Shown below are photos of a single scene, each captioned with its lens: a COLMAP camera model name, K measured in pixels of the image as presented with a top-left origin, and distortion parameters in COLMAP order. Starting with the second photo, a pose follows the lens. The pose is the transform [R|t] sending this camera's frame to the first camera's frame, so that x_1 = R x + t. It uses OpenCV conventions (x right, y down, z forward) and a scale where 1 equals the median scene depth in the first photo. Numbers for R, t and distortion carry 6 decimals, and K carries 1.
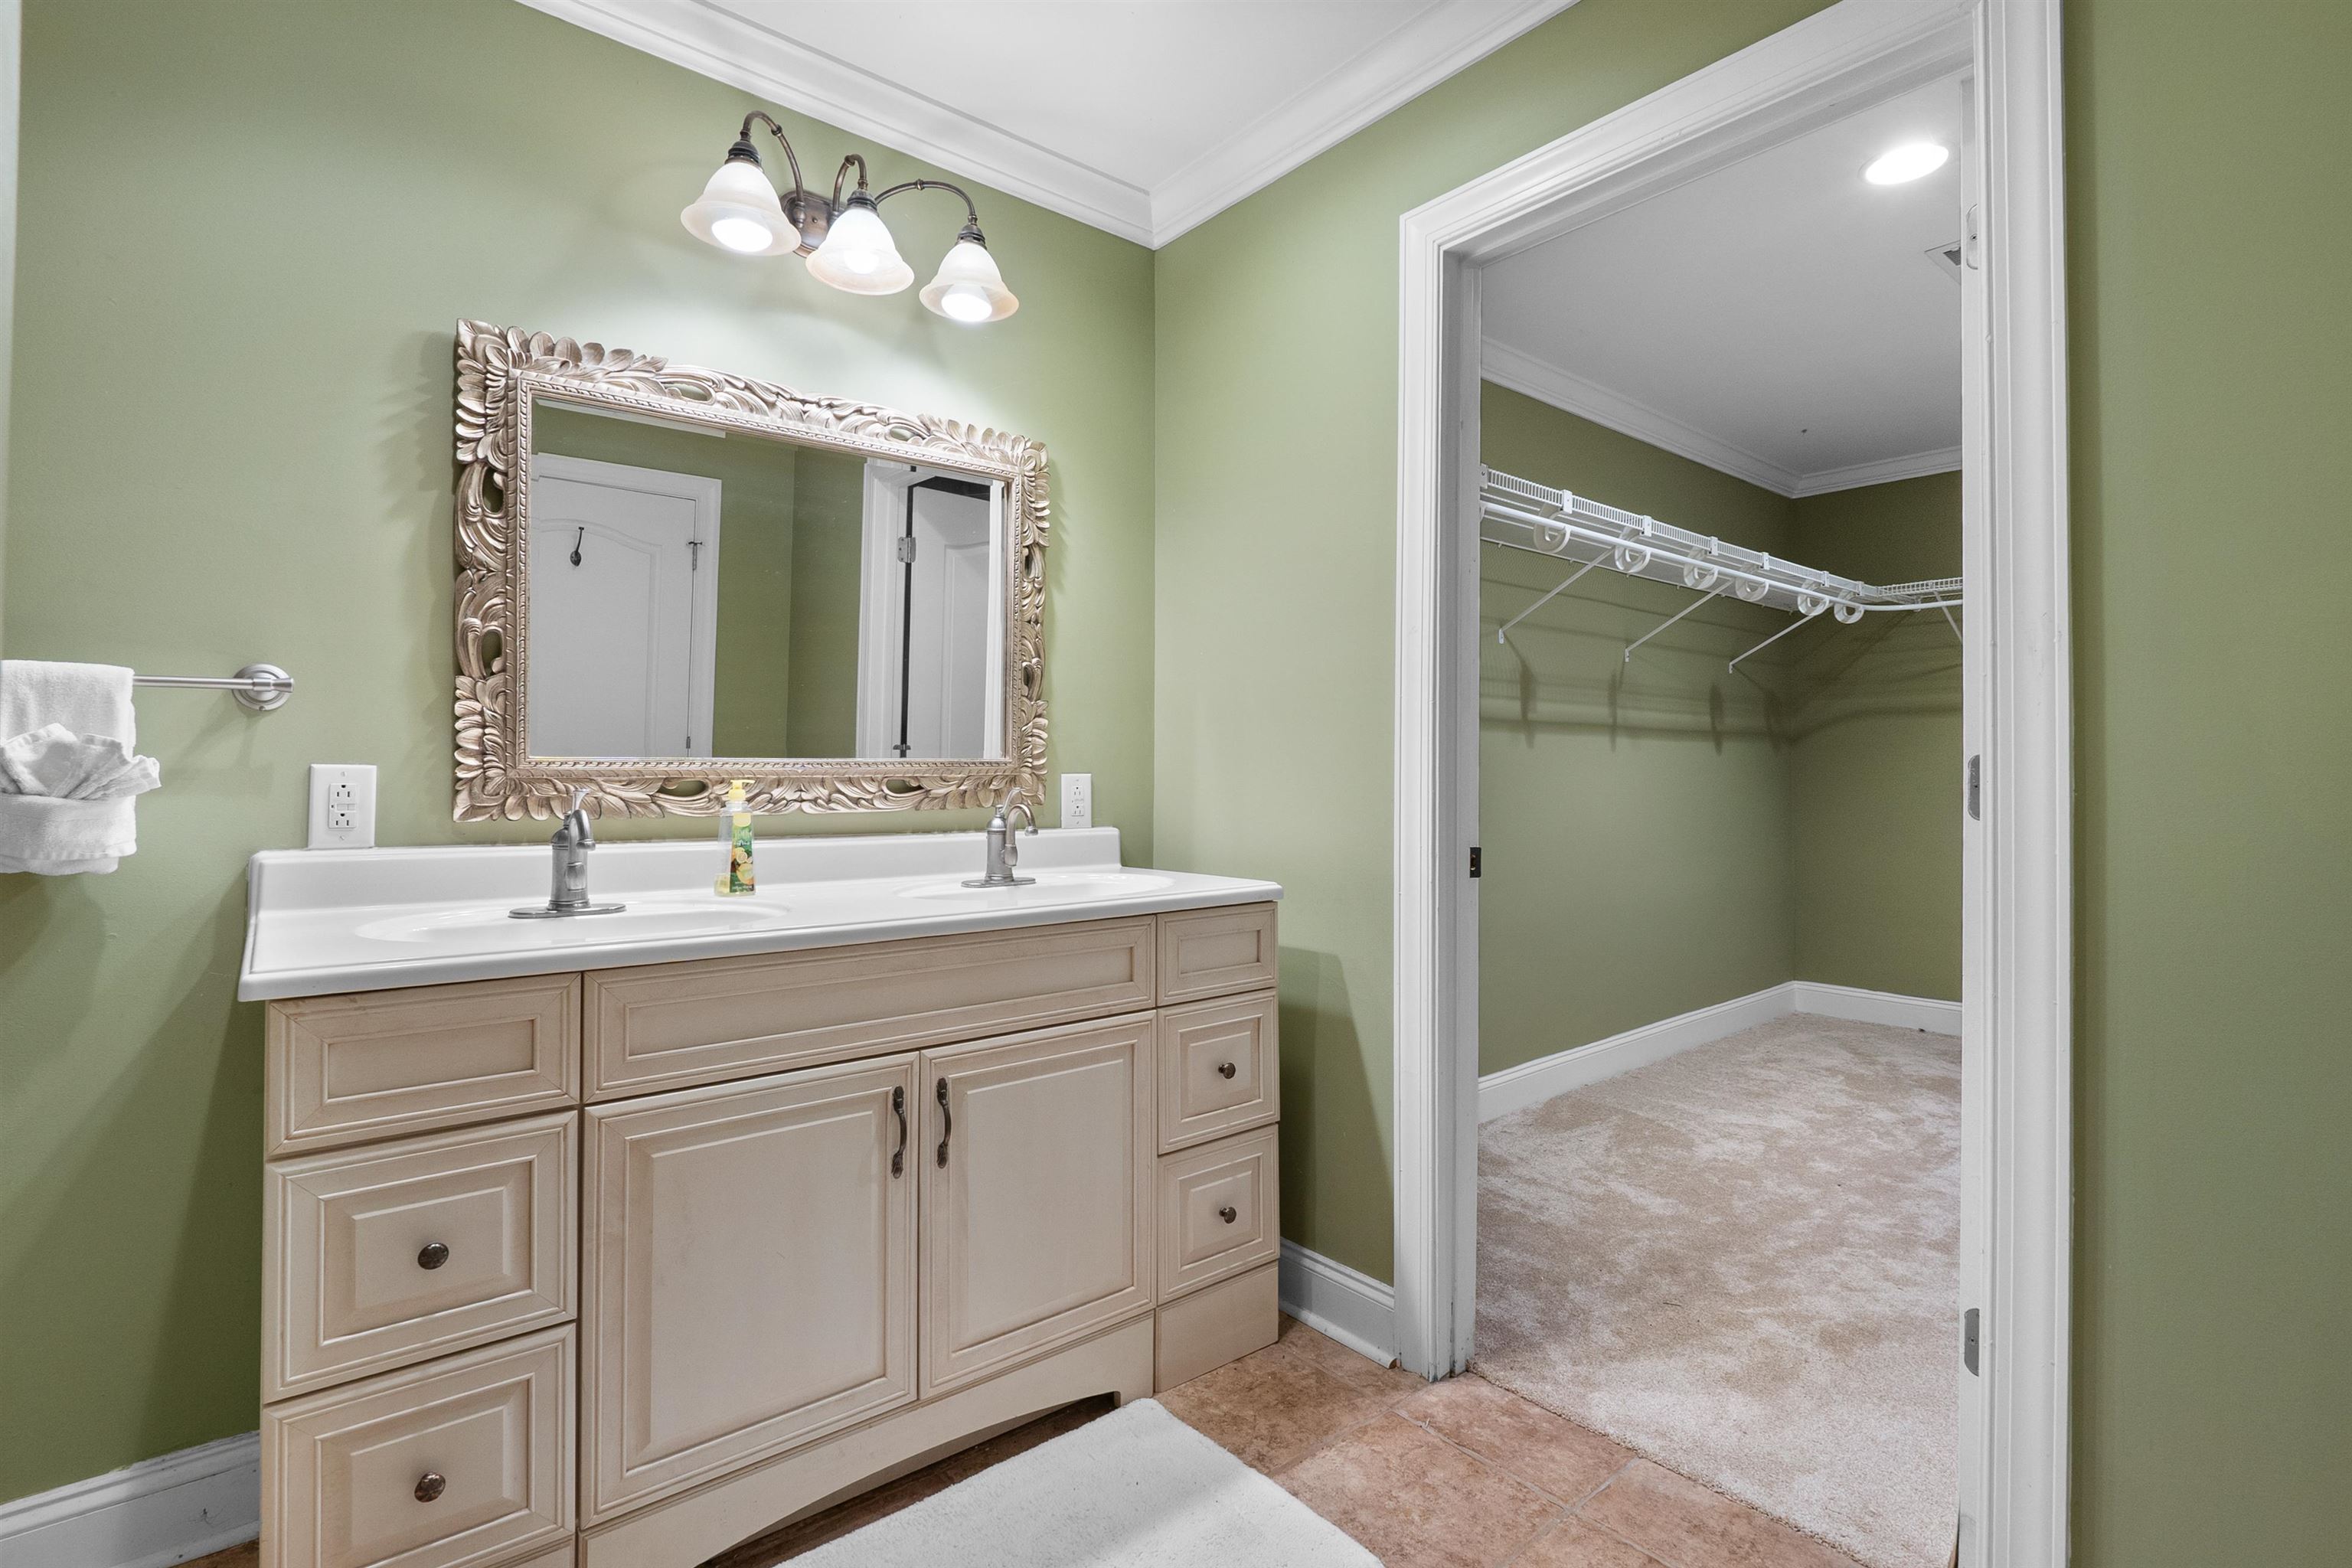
lens RADIAL K [[1090.8, 0, 1170.1], [0, 1090.8, 761.2], [0, 0, 1]] dist [-0.011904, 0.000479]
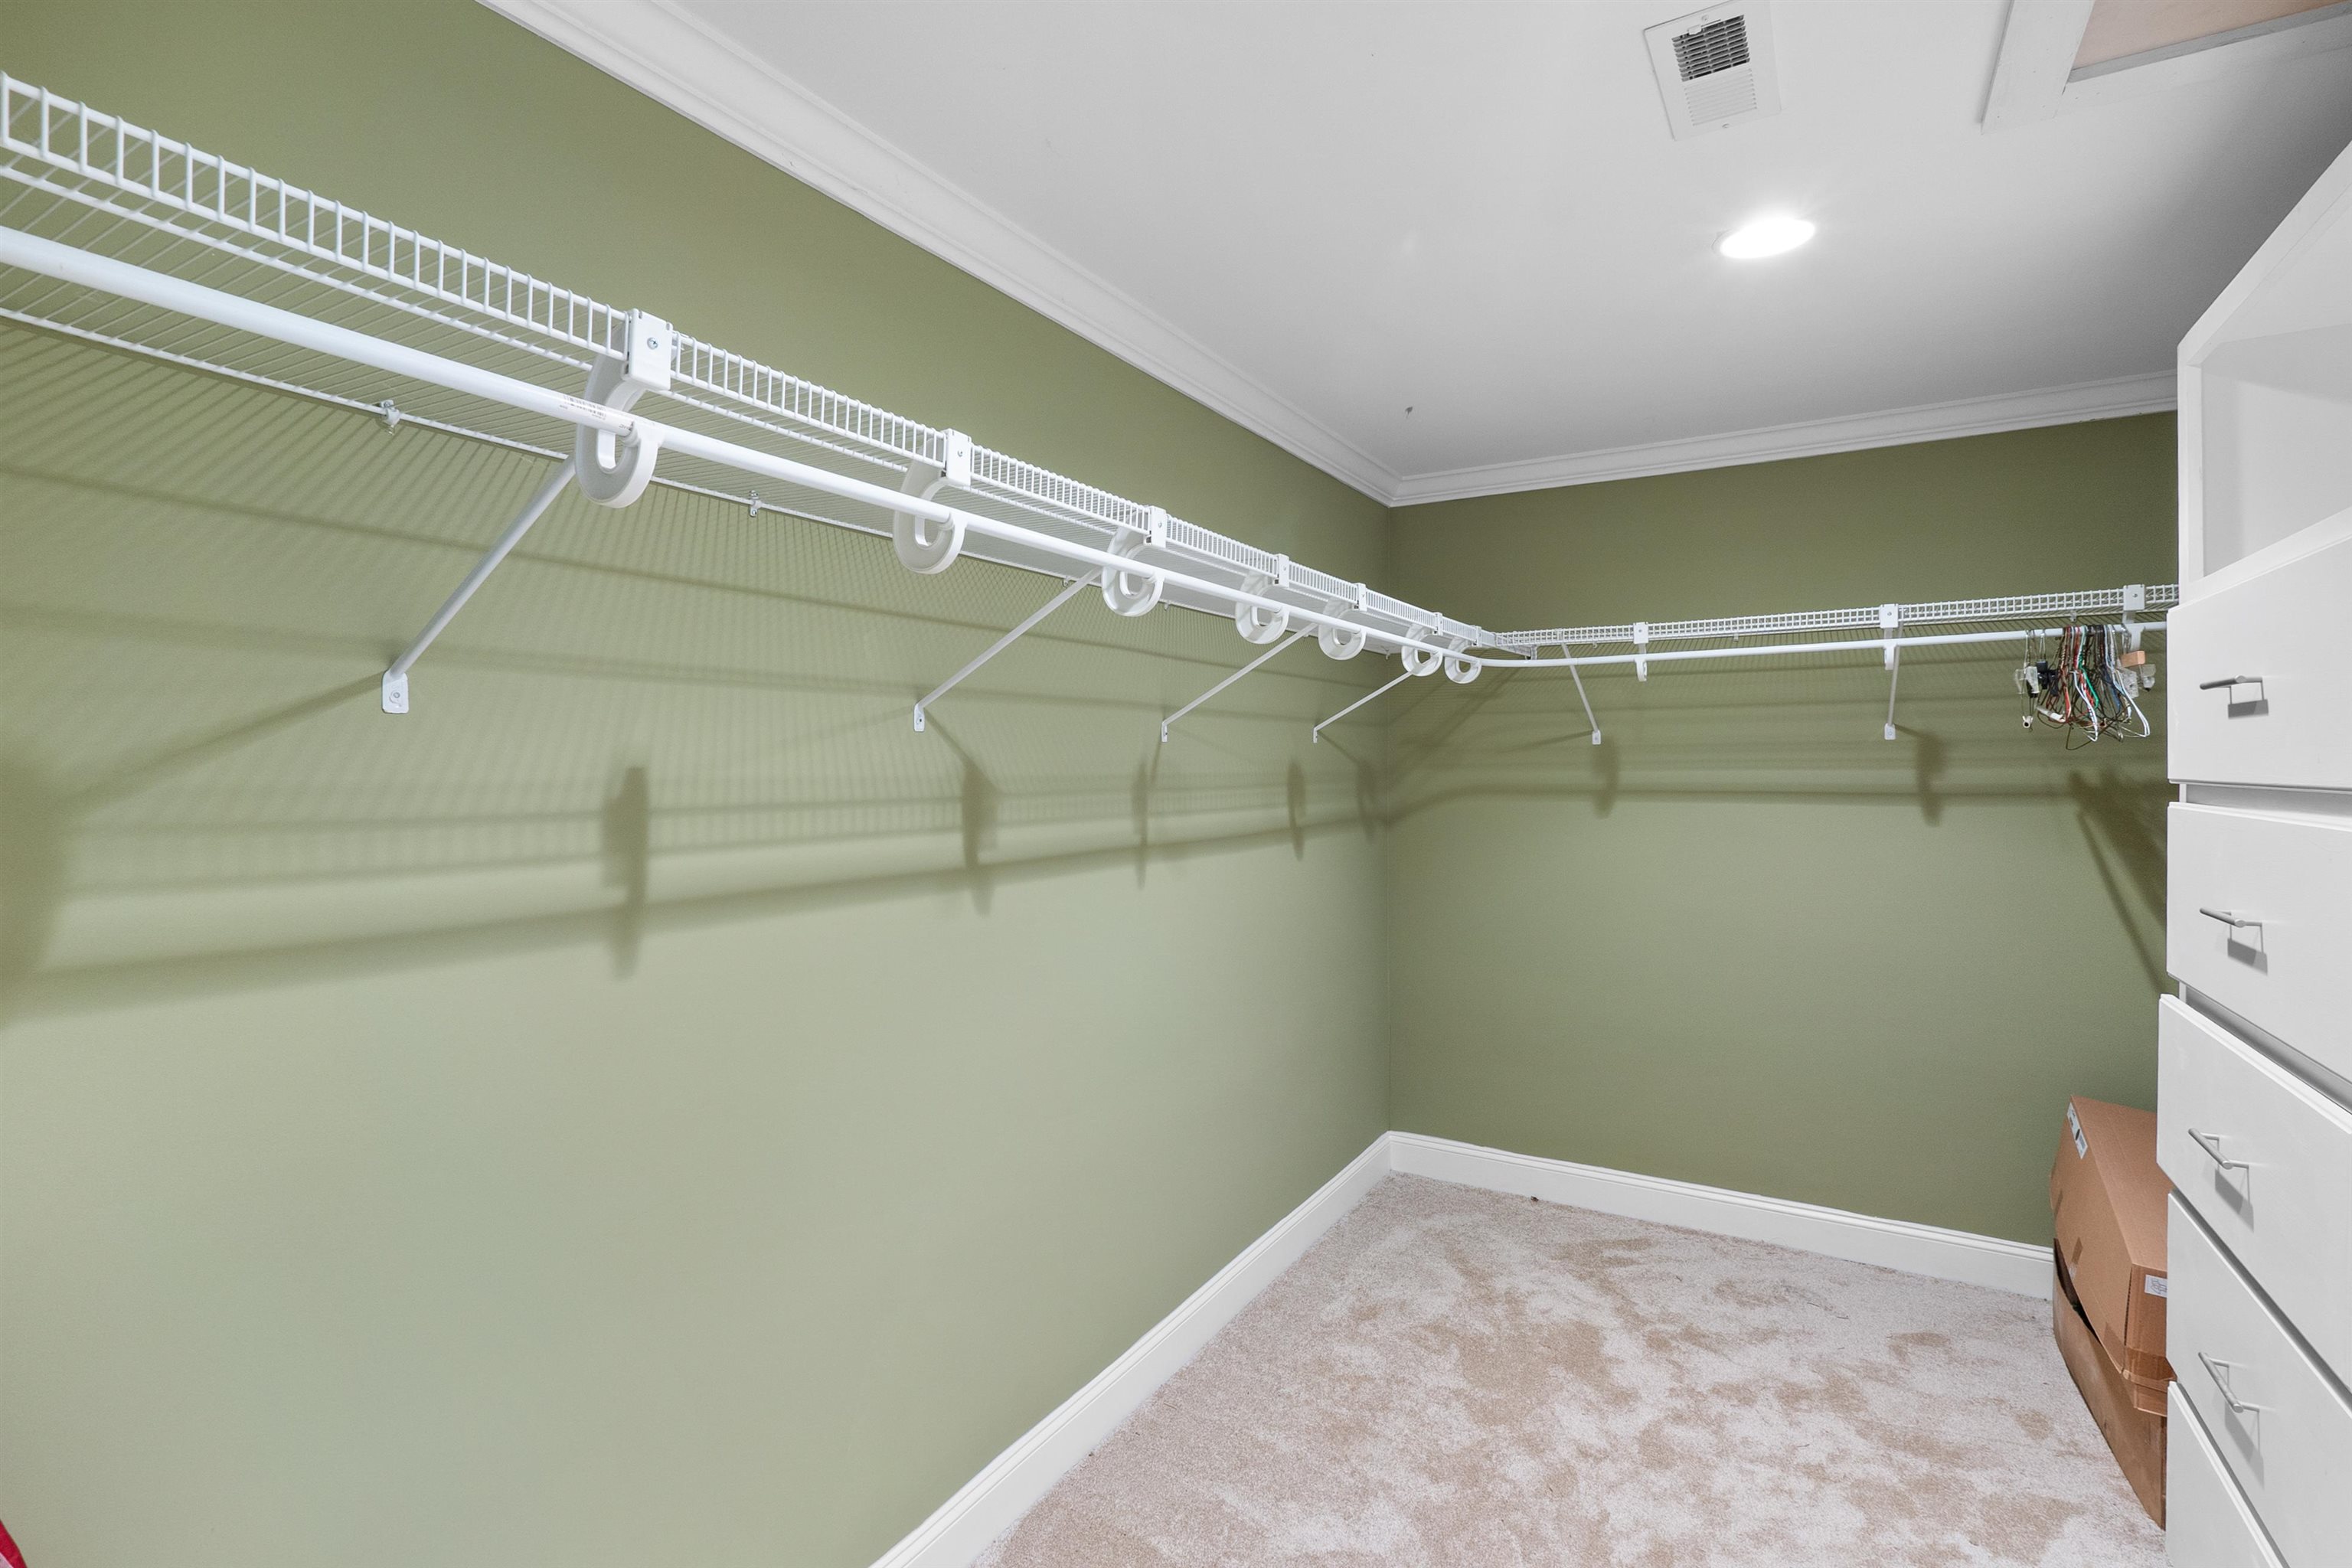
lens RADIAL K [[1090.8, 0, 1170.1], [0, 1090.8, 761.2], [0, 0, 1]] dist [-0.011904, 0.000479]
pose [[0.944760, -0.000861, 0.327761, 0.226245], [-0.002905, 0.999935, 0.010999, -0.091775], [-0.327749, -0.011343, 0.944697, 0.419931]]
